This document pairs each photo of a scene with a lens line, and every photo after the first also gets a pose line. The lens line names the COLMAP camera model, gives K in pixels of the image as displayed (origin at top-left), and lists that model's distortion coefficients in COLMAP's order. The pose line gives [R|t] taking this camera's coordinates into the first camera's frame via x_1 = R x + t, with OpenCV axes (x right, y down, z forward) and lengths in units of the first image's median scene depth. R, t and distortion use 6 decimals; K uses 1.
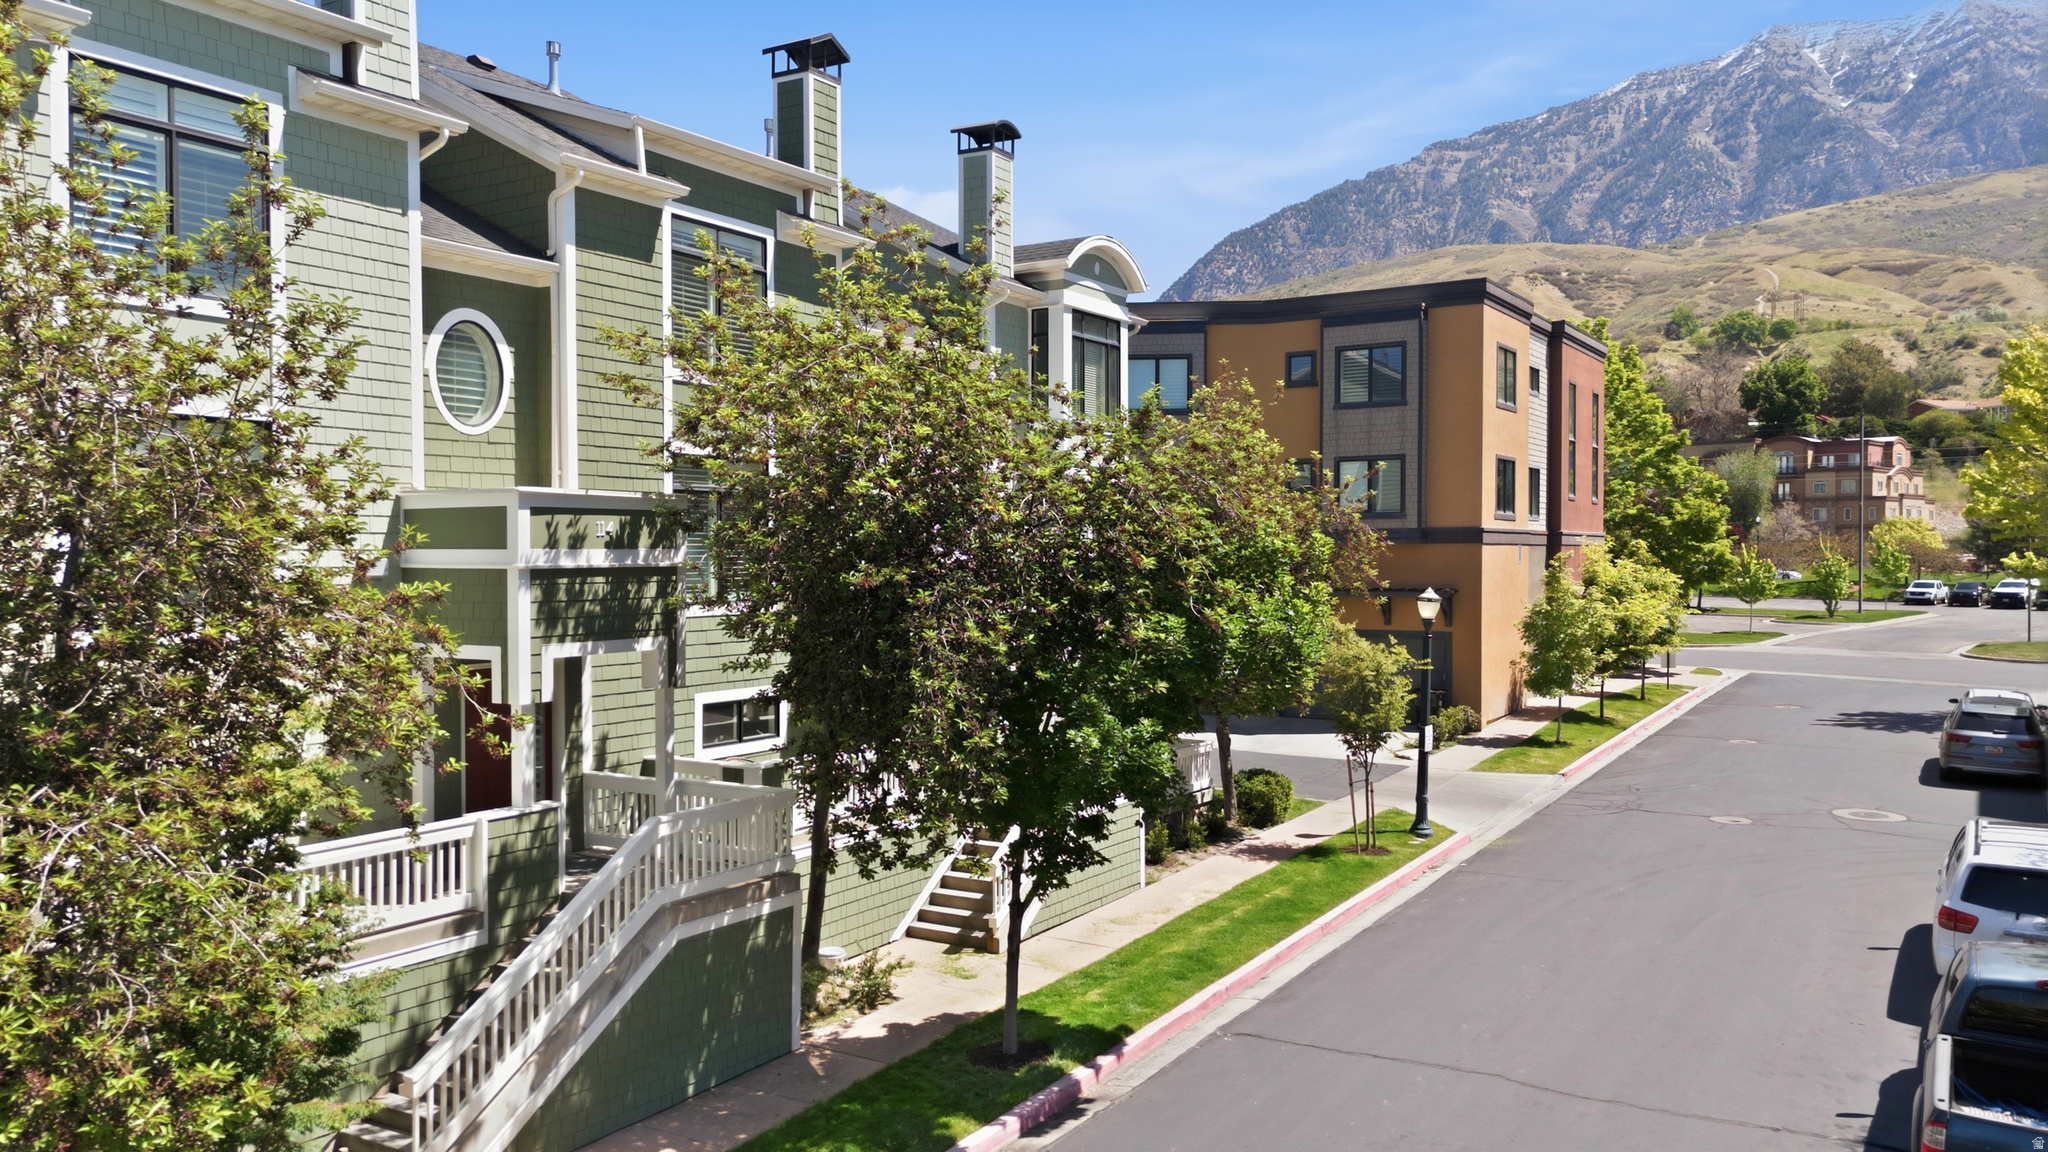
lens RADIAL K [[1502.7, 0, 1026.7], [0, 1502.7, 580.3], [0, 0, 1]] dist [0.076706, -0.074309]
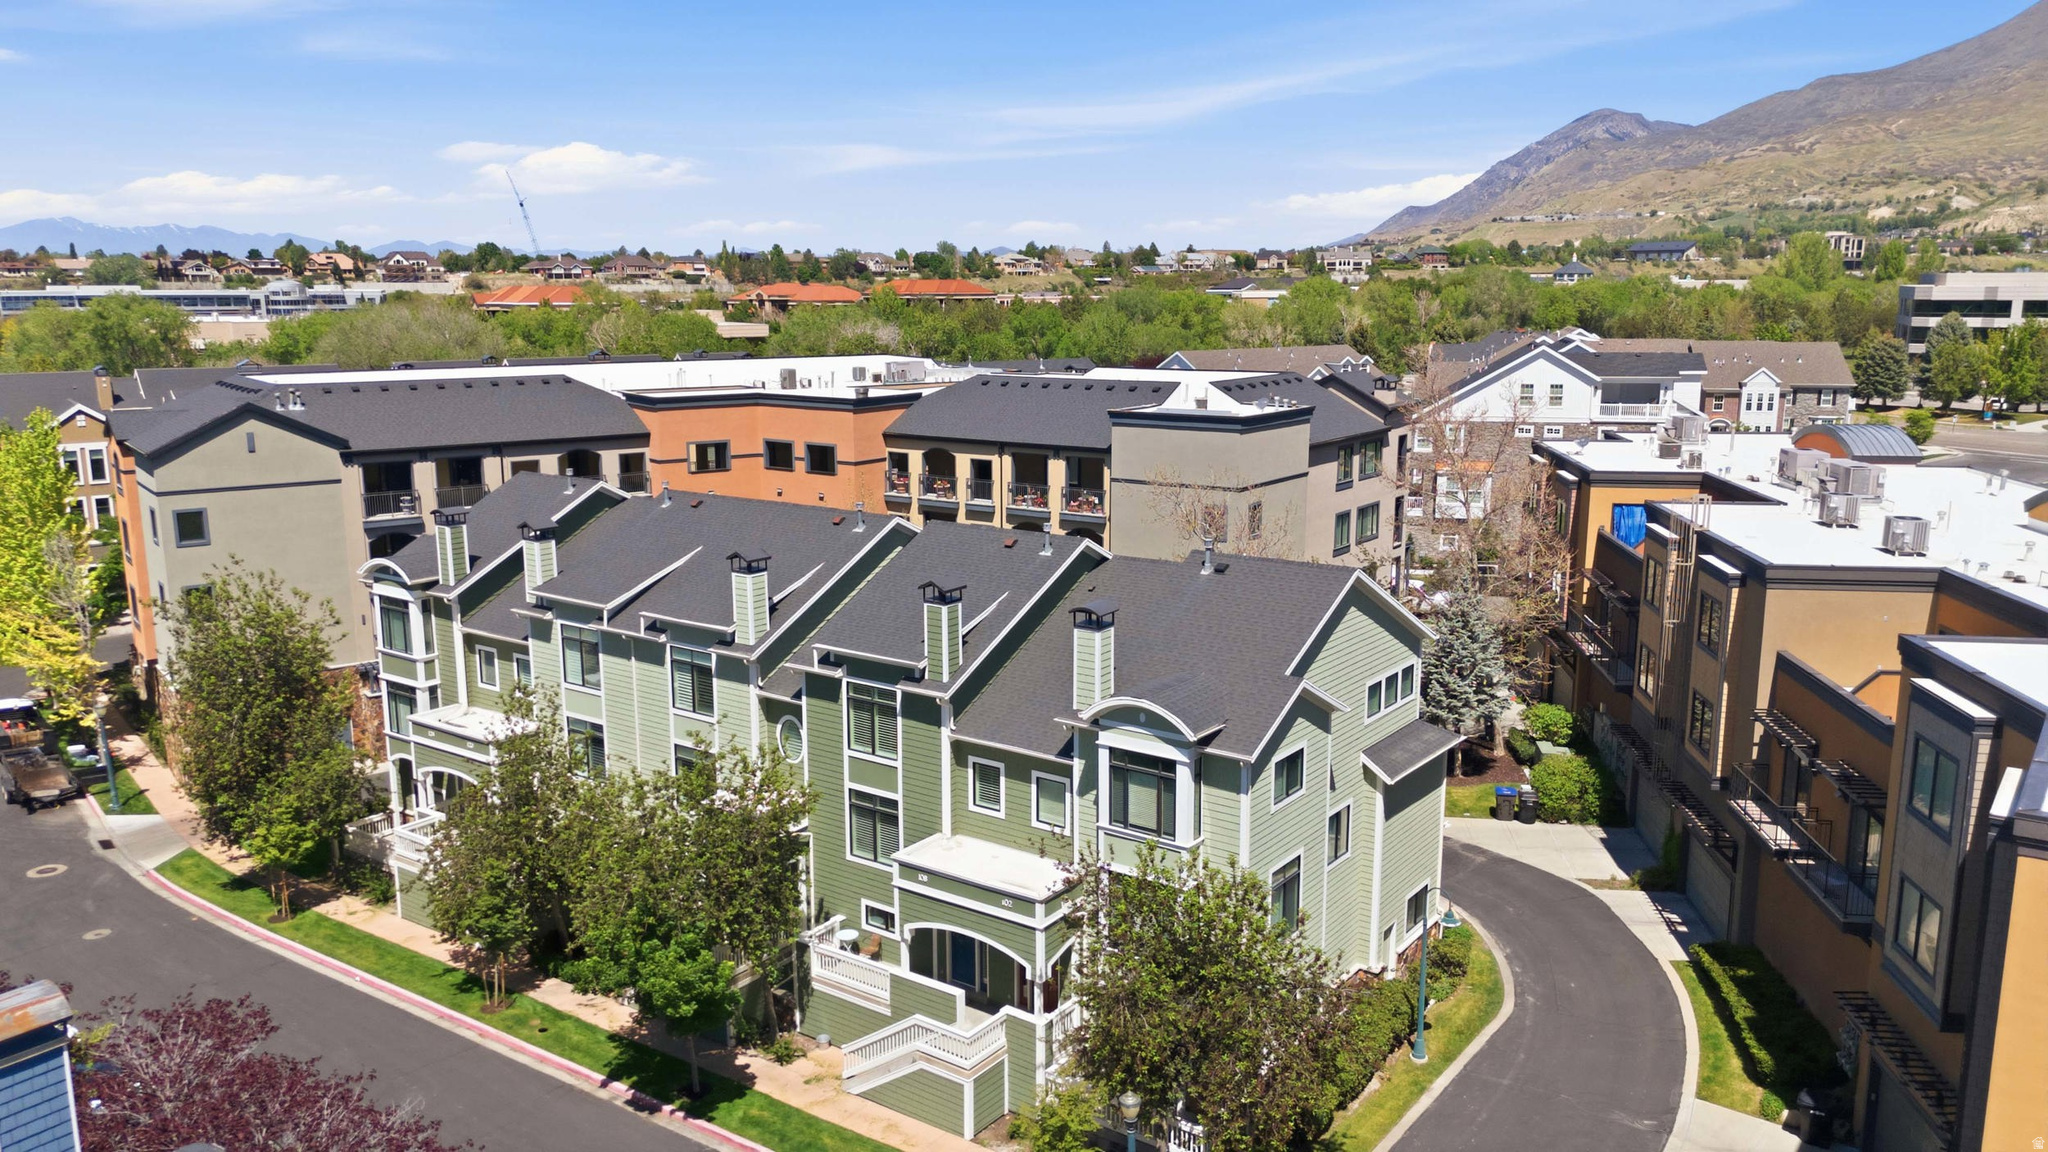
lens RADIAL K [[1502.7, 0, 1022.7], [0, 1502.7, 573.8], [0, 0, 1]] dist [0.076706, -0.074309]
pose [[-0.081294, 0.194105, -0.977606, 1.298160], [-0.012704, 0.980571, 0.195750, -0.586913], [0.996609, 0.028333, -0.077249, 1.020495]]
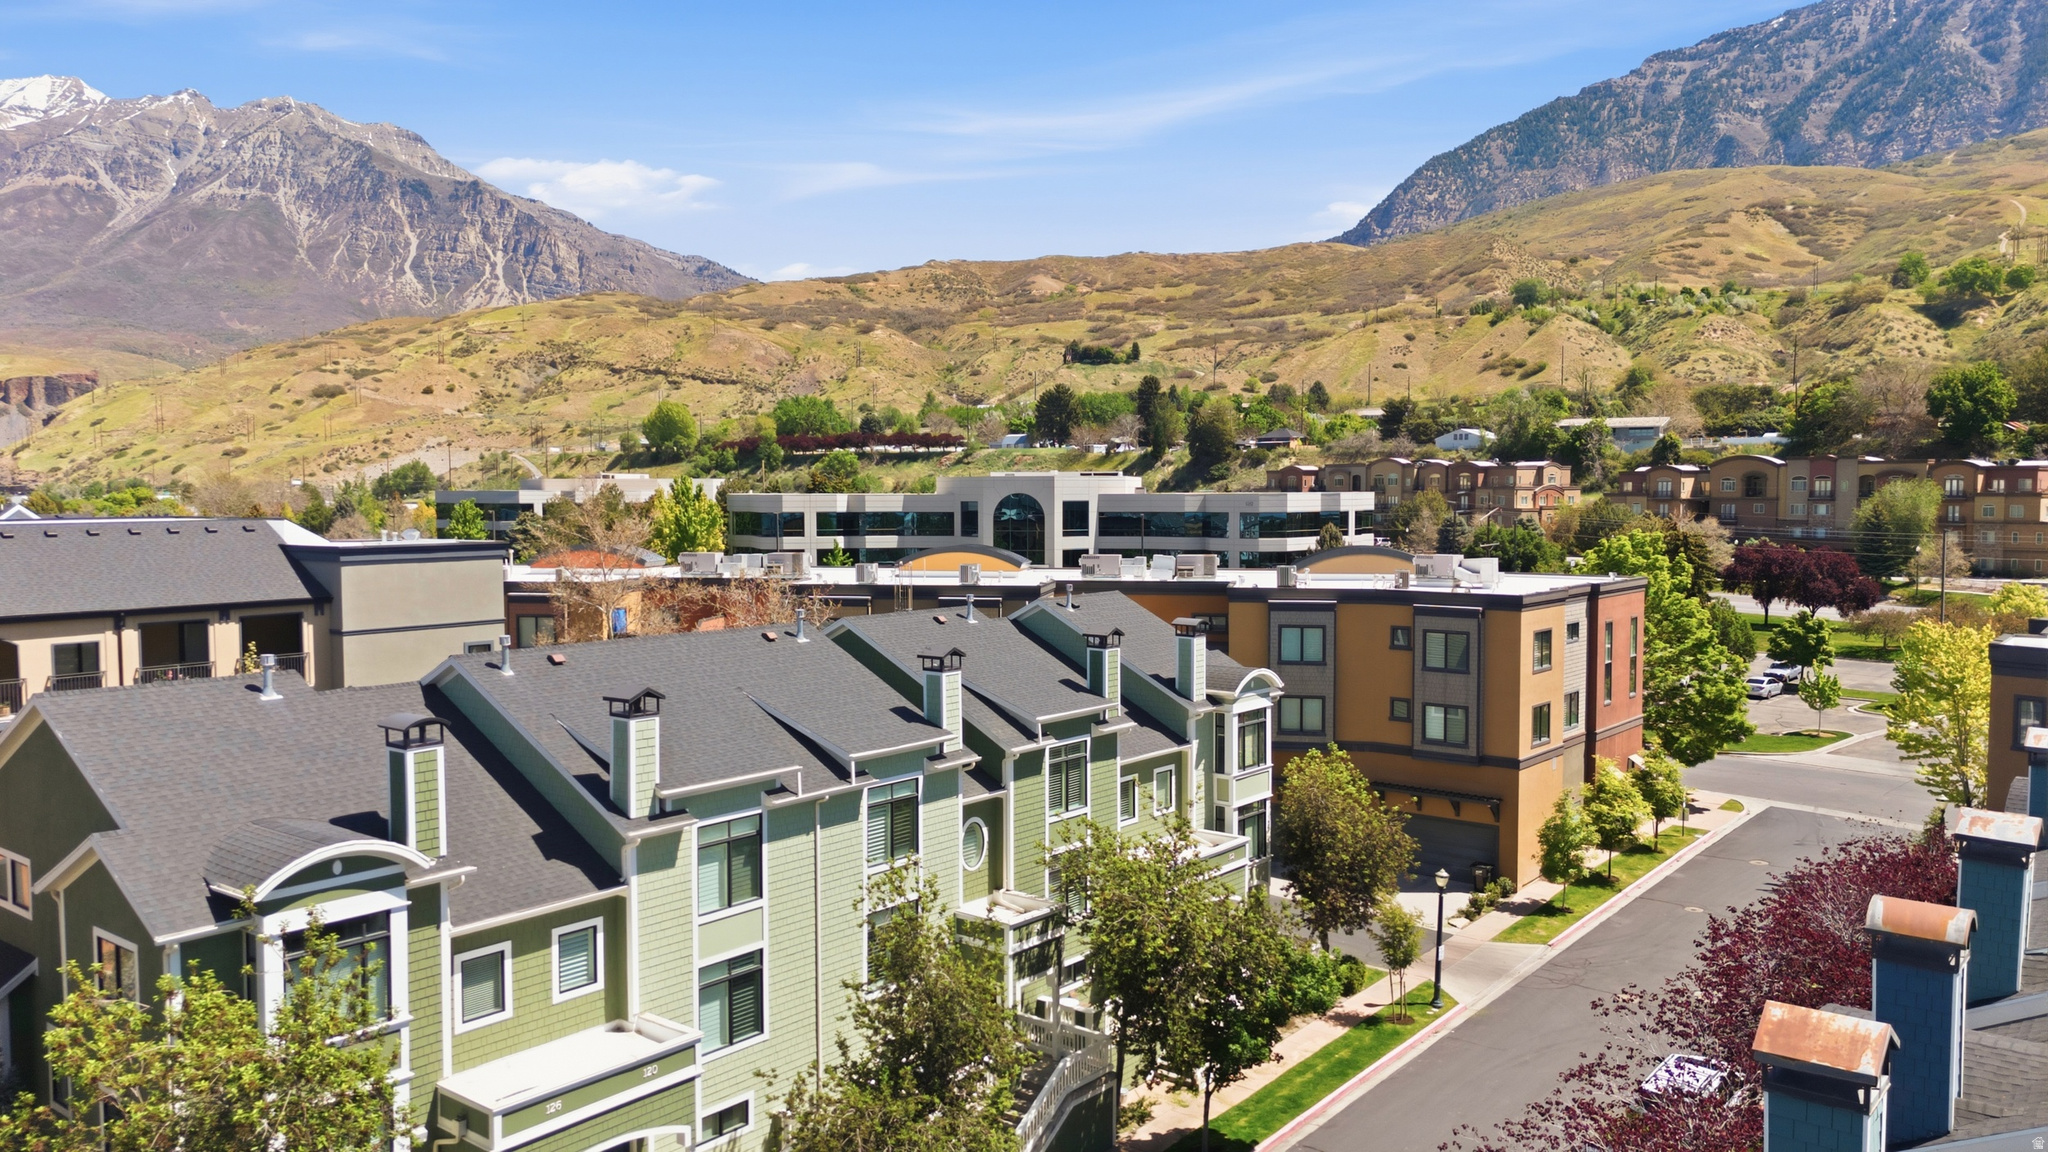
lens RADIAL K [[1502.7, 0, 1026.5], [0, 1502.7, 576.2], [0, 0, 1]] dist [0.076706, -0.074309]
pose [[0.992247, 0.007523, -0.124052, -0.000151], [-0.002365, 0.999128, 0.041675, -0.421051], [0.124257, -0.041058, 0.991400, -0.830275]]
